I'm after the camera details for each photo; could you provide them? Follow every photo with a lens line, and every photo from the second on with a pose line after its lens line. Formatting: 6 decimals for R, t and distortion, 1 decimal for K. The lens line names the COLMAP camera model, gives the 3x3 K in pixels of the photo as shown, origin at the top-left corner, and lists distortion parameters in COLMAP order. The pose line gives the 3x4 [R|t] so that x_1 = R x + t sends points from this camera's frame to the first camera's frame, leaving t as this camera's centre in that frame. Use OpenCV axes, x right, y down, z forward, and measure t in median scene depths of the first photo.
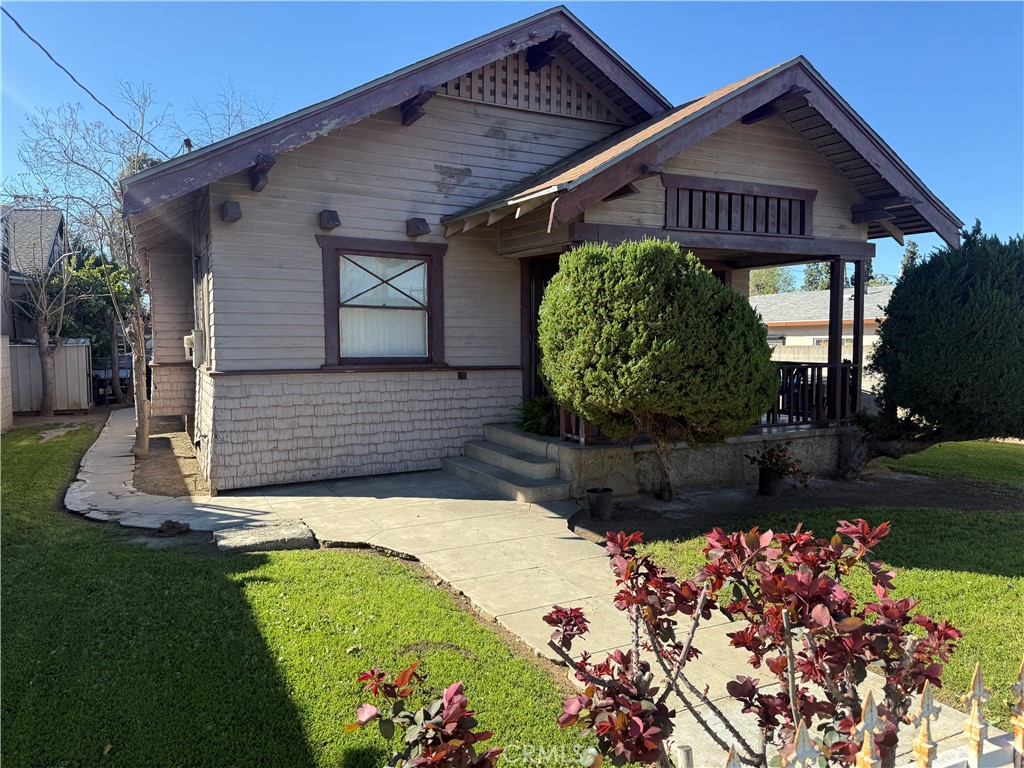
lens RADIAL K [[711.4, 0, 513.0], [0, 711.4, 388.3], [0, 0, 1]] dist [0.183843, -0.357485]
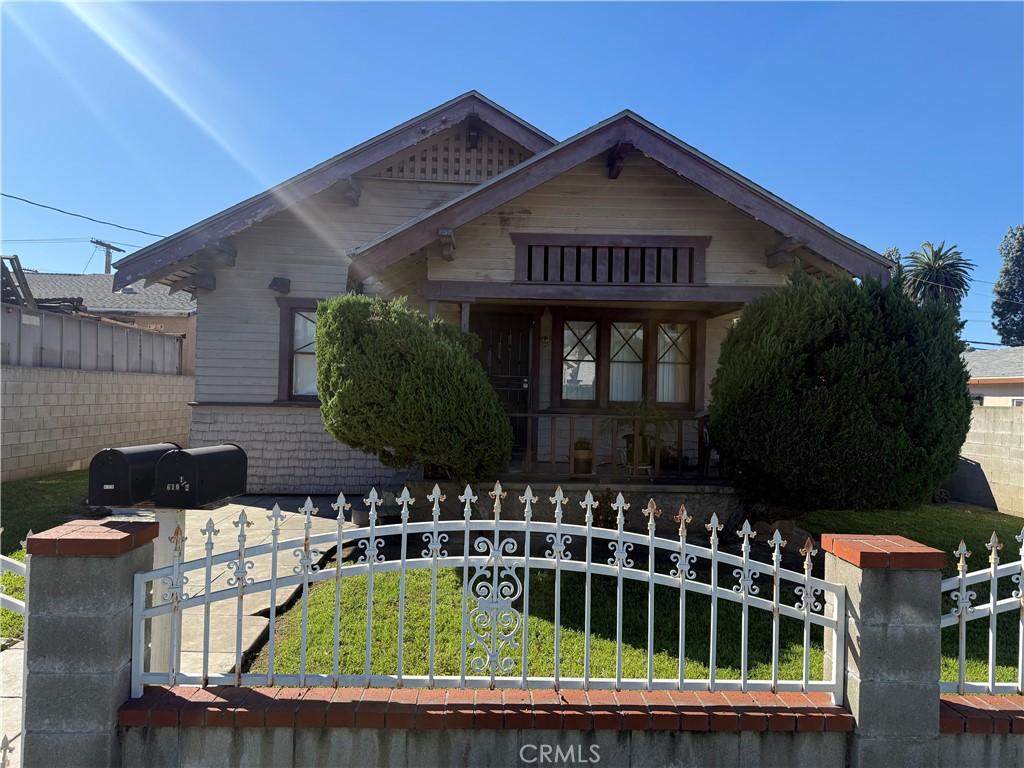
lens RADIAL K [[711.4, 0, 513.0], [0, 711.4, 388.3], [0, 0, 1]] dist [0.183843, -0.357485]
pose [[0.908188, 0.023143, -0.417922, 0.625064], [-0.054383, 0.996531, -0.062996, 0.003144], [0.415014, 0.079940, 0.906296, 0.041454]]
